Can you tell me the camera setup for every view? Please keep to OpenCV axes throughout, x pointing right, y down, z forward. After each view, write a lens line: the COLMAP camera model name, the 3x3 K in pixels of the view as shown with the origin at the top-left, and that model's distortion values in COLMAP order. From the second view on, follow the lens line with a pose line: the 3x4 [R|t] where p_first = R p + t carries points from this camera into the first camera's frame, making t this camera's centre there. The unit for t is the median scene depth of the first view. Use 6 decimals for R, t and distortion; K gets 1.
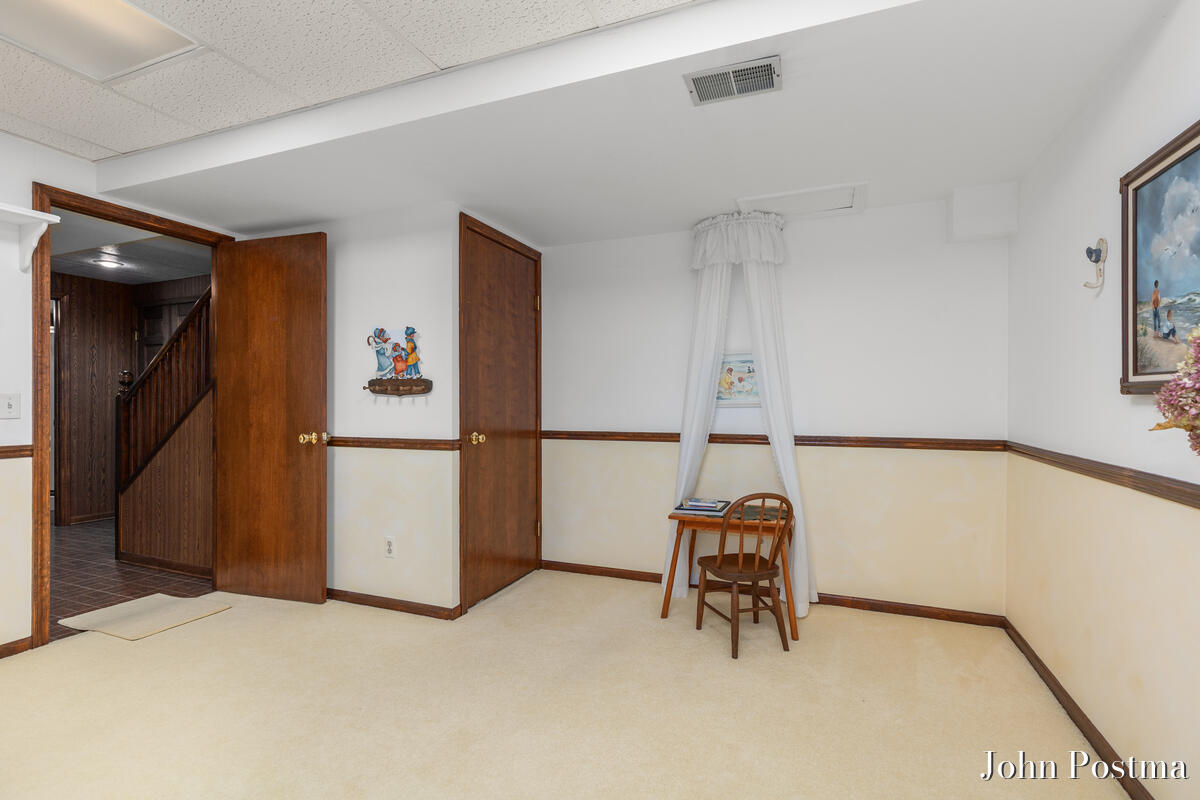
lens RADIAL K [[540.7, 0, 602.6], [0, 540.7, 400.4], [0, 0, 1]] dist [0.003385, 0.000479]
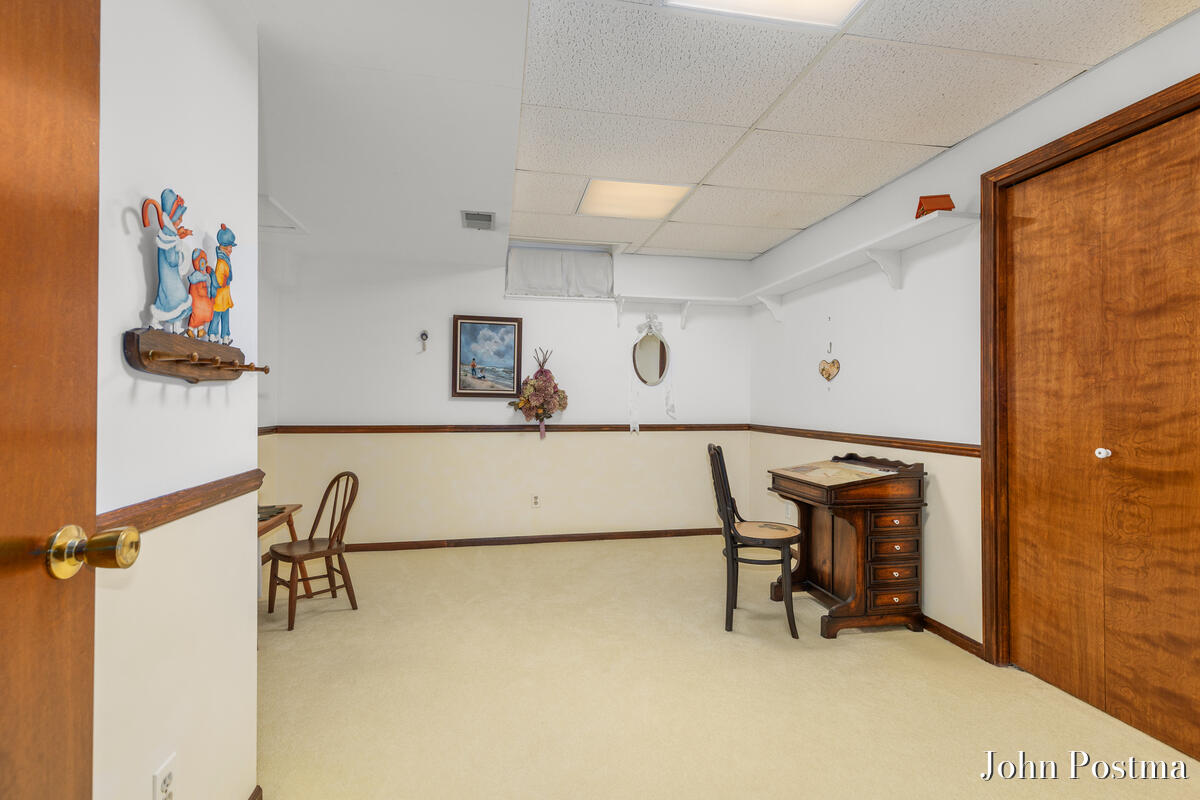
lens RADIAL K [[540.7, 0, 599.0], [0, 540.7, 398.3], [0, 0, 1]] dist [0.003385, 0.000479]
pose [[-0.534036, 0.002106, 0.845459, -0.893405], [-0.005956, 0.999963, -0.006253, 0.004697], [-0.845441, -0.008375, -0.534003, 0.977862]]
